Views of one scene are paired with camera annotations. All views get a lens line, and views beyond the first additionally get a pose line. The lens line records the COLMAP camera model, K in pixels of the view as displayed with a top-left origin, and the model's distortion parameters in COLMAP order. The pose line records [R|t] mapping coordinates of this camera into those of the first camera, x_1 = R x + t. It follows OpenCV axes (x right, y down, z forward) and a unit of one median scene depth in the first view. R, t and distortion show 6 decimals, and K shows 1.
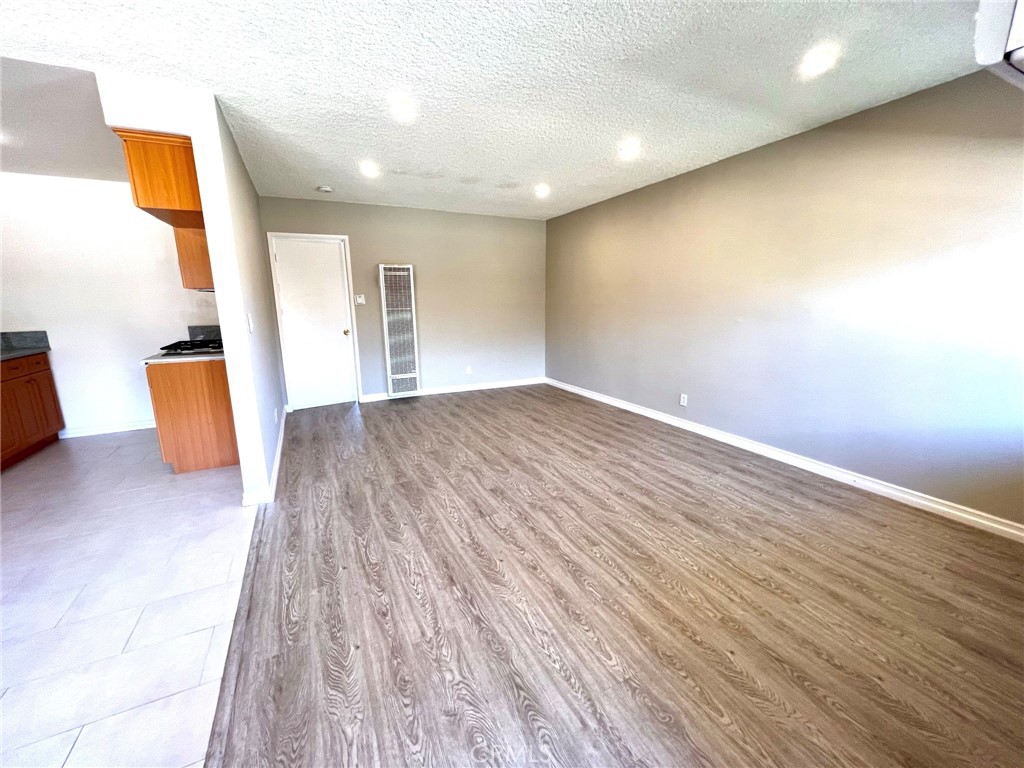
lens RADIAL K [[410.8, 0, 510.2], [0, 410.8, 380.9], [0, 0, 1]] dist [0.000254, -0.000034]
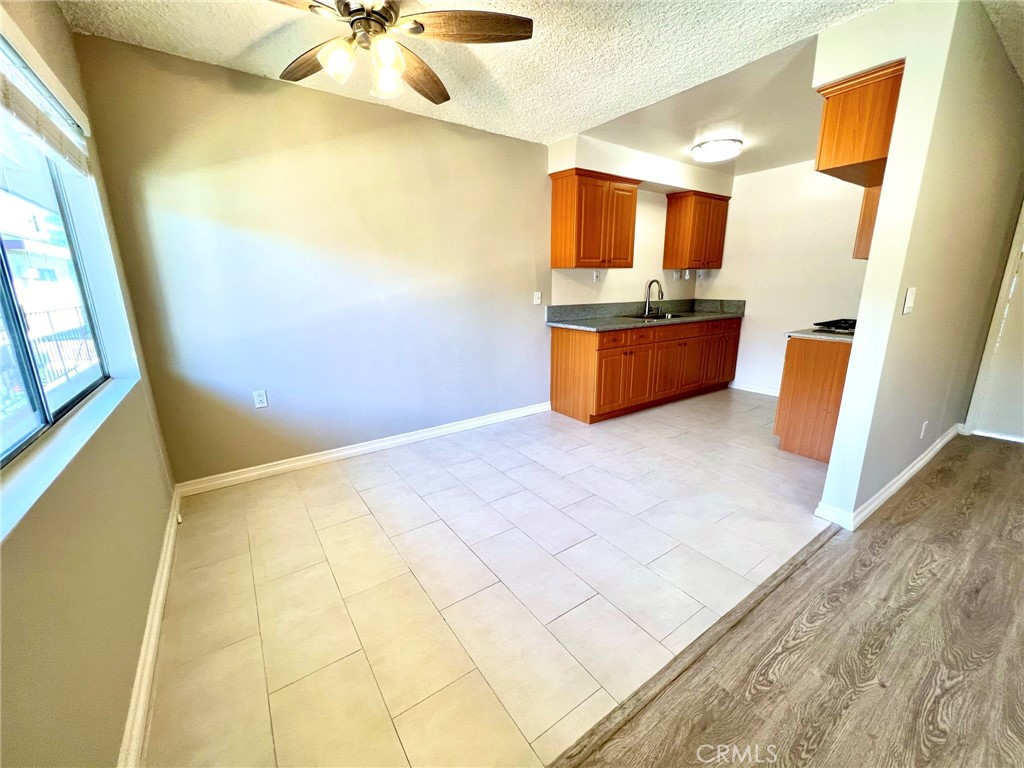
lens RADIAL K [[410.8, 0, 510.2], [0, 410.8, 380.9], [0, 0, 1]] dist [0.000254, -0.000034]
pose [[0.143955, 0.239526, -0.960158, 0.013707], [-0.193590, 0.958334, 0.210046, -0.019567], [0.970464, 0.155640, 0.184327, 0.195194]]
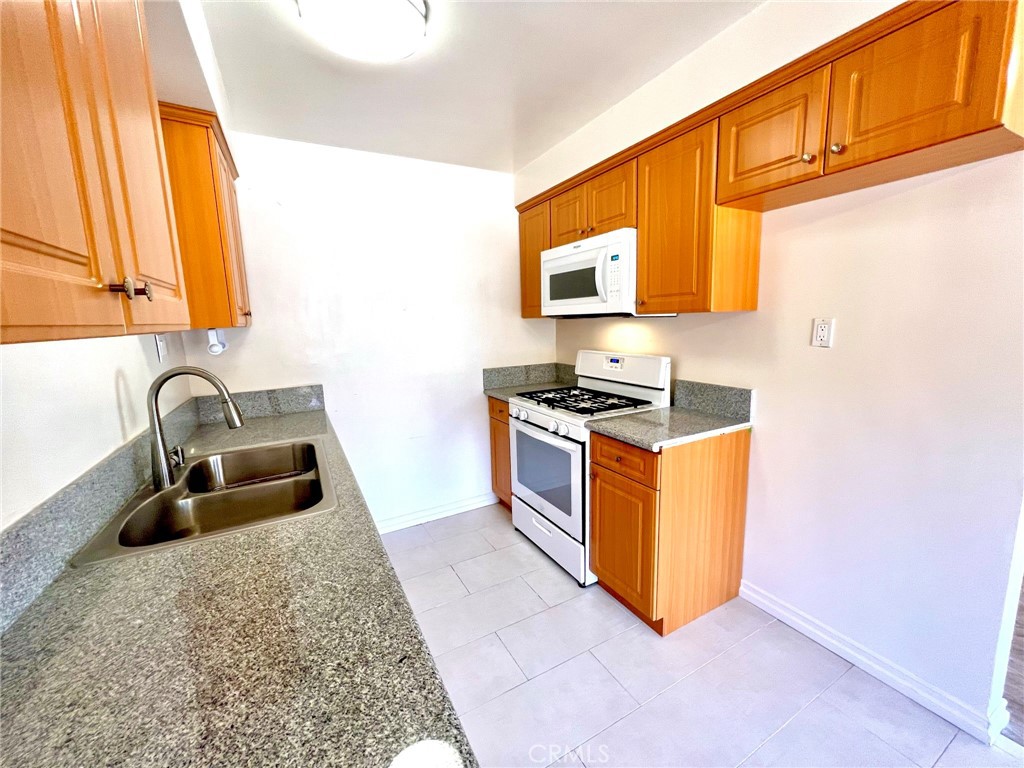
lens RADIAL K [[410.8, 0, 510.2], [0, 410.8, 380.9], [0, 0, 1]] dist [0.000254, -0.000034]
pose [[0.999146, -0.027381, 0.030960, -1.346108], [0.028944, 0.998267, -0.051229, -0.134030], [-0.029504, 0.052081, 0.998207, 0.539647]]
